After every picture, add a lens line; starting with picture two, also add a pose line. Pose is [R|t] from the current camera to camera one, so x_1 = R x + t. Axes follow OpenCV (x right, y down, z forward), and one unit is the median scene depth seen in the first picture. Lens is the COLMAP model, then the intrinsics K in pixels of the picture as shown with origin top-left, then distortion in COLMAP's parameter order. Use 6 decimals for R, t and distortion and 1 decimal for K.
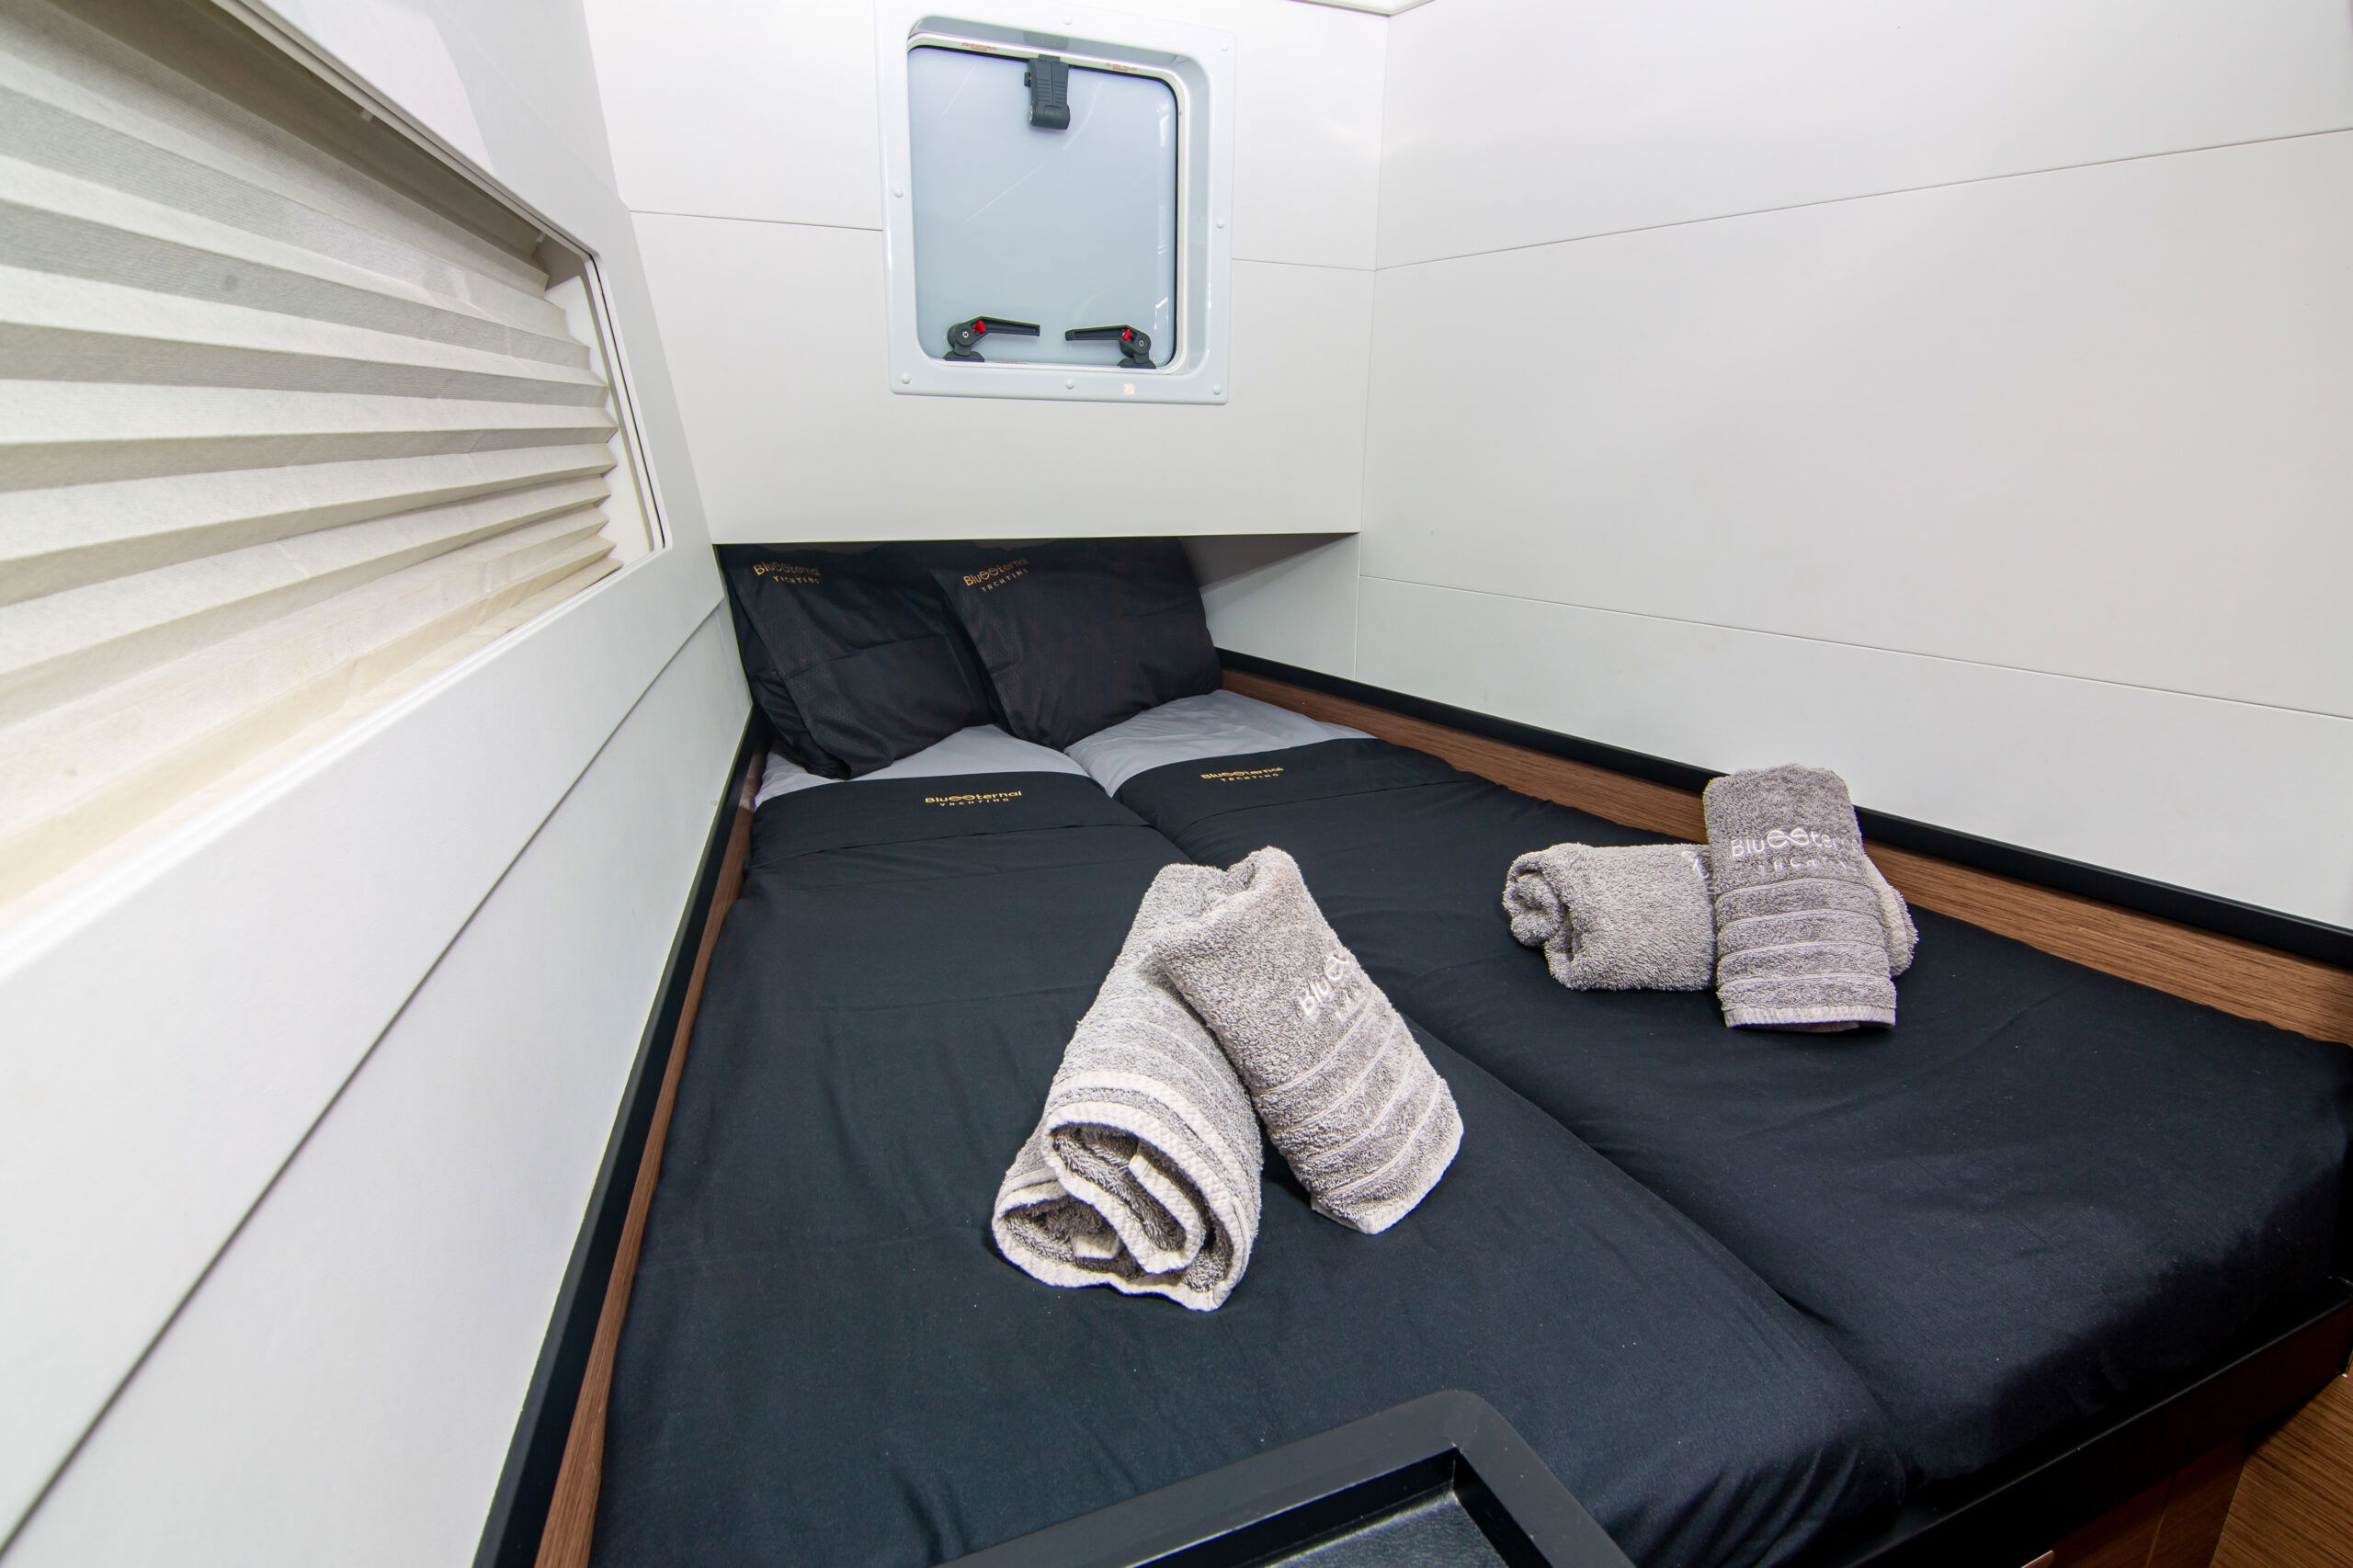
lens RADIAL K [[1079.9, 0, 1176.3], [0, 1079.9, 732.6], [0, 0, 1]] dist [-0.000463, 0.000052]
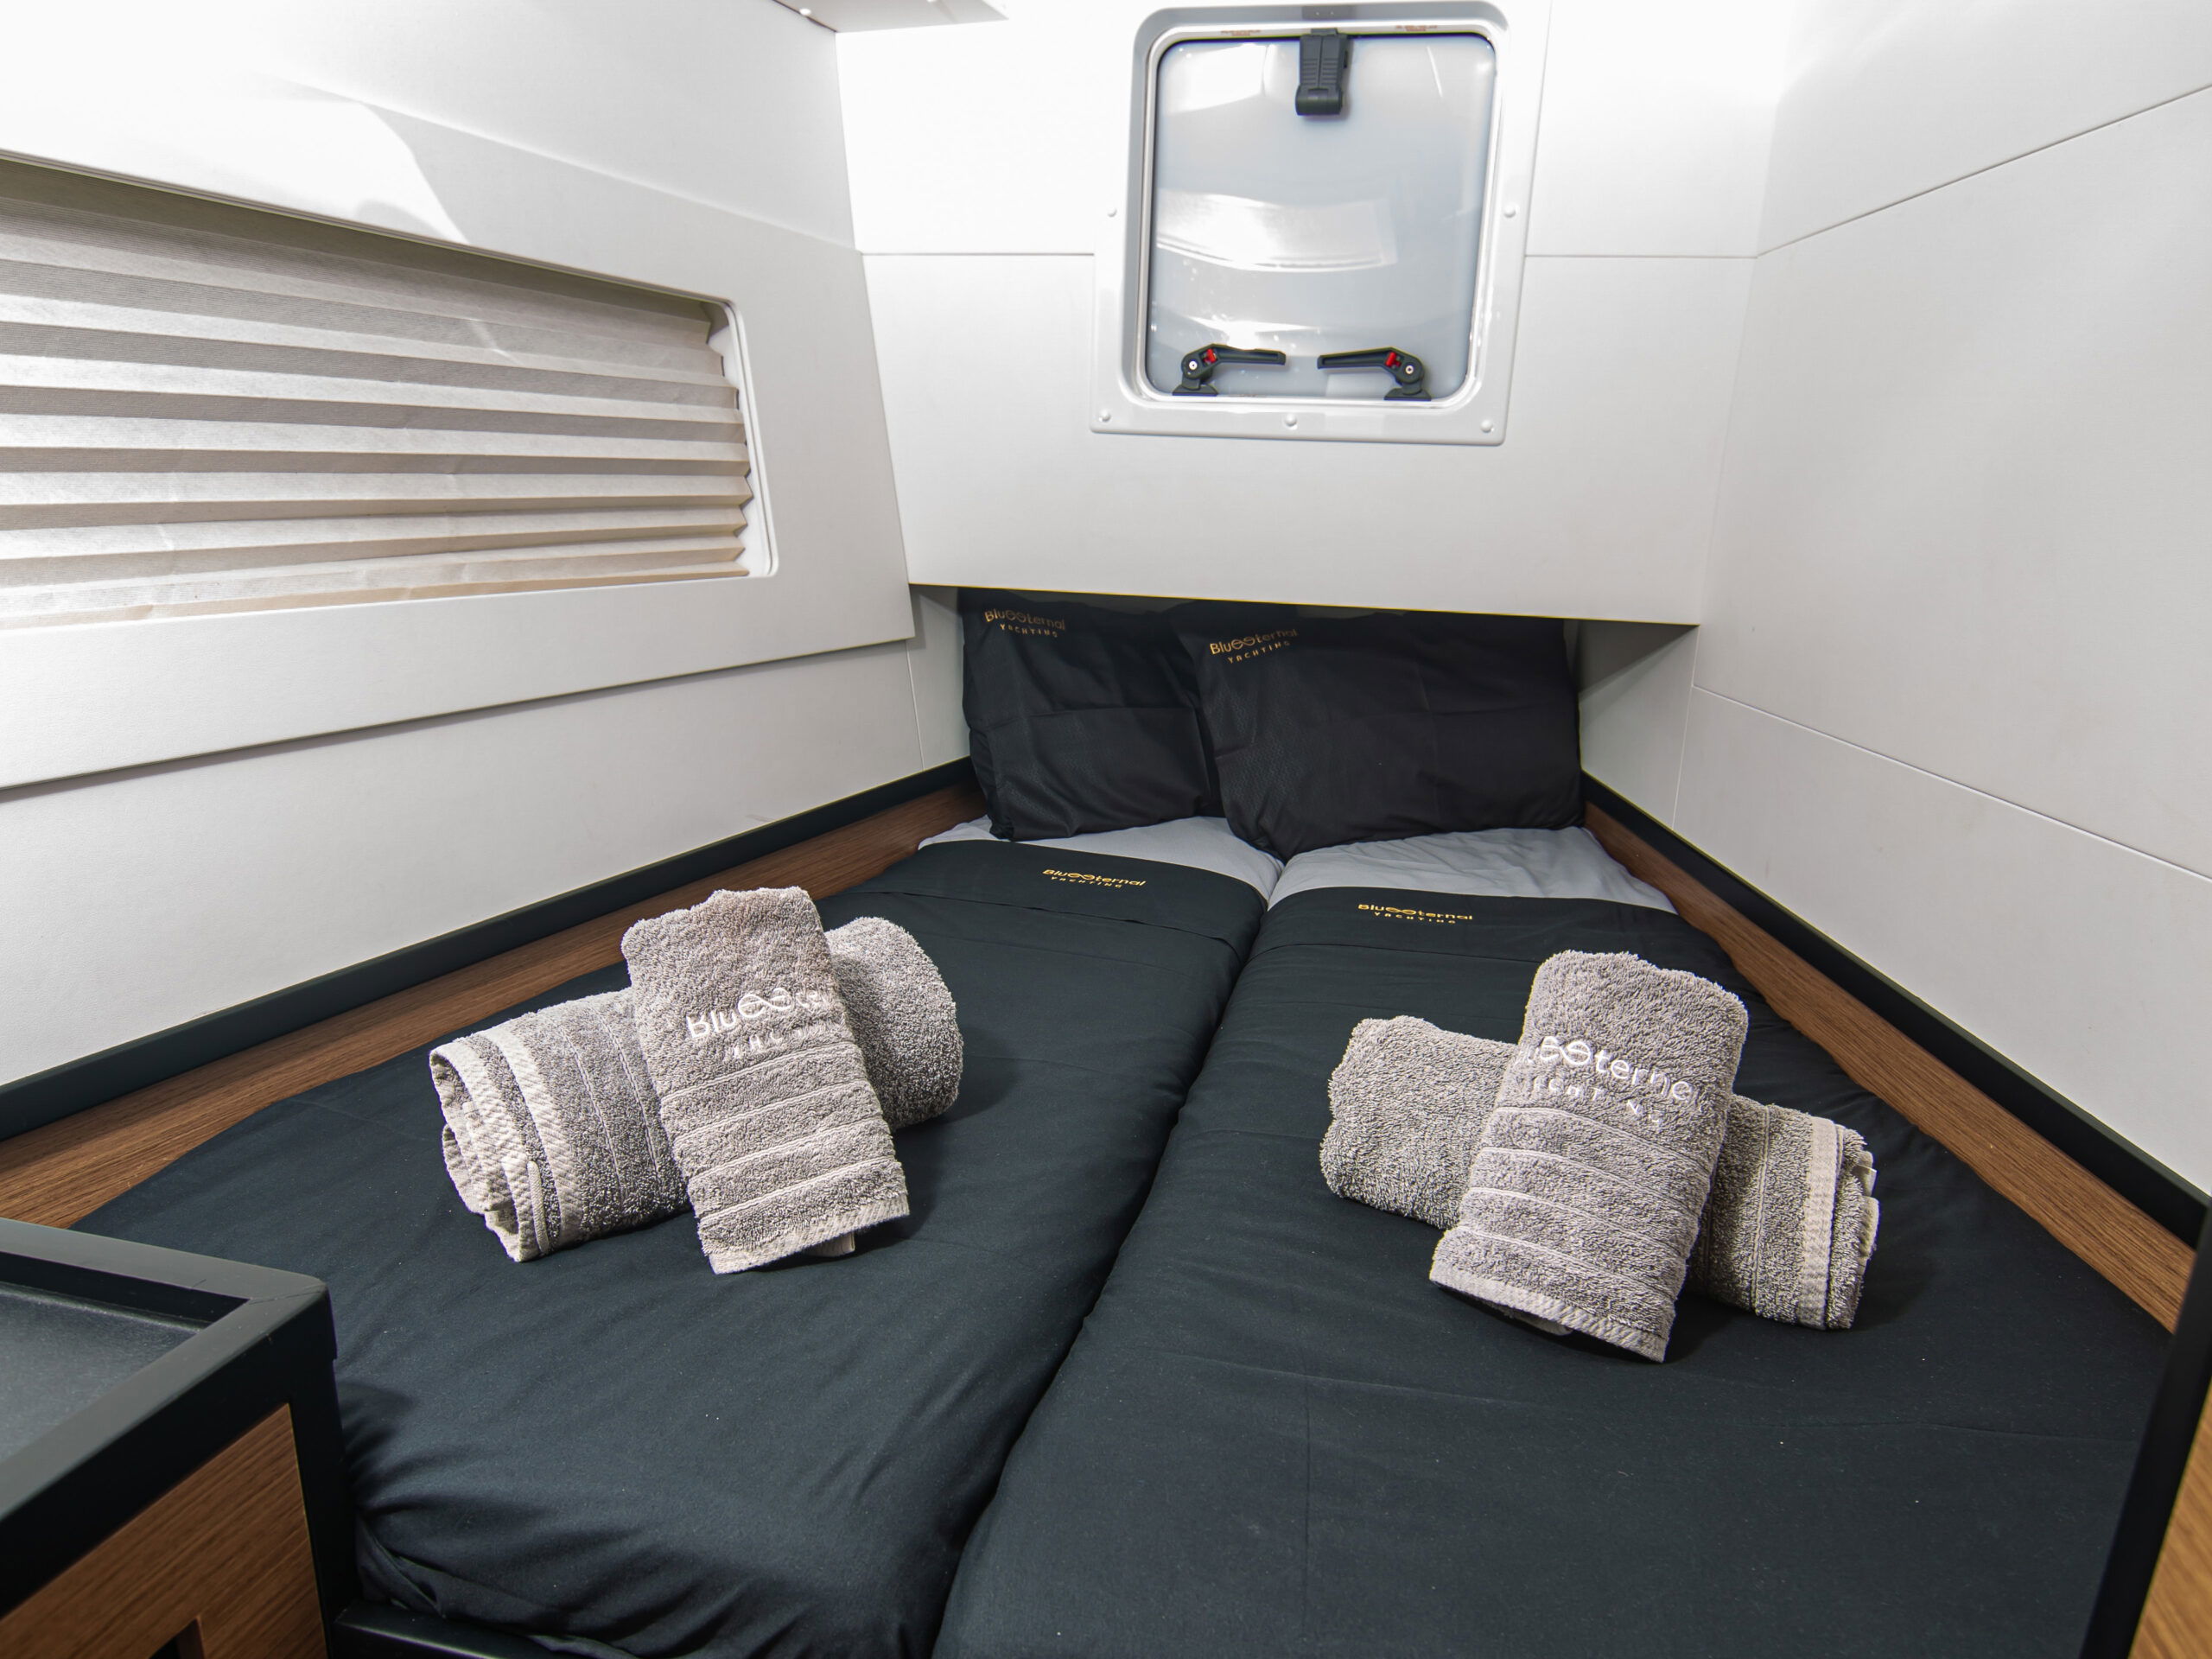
lens RADIAL K [[1328.2, 0, 1106.3], [0, 1328.2, 883.7], [0, 0, 1]] dist [-0.006508, -0.002945]
pose [[0.831032, 0.174086, -0.528281, 0.377070], [-0.165974, 0.984103, 0.063202, -0.007190], [0.530885, 0.035158, 0.846714, 0.054472]]
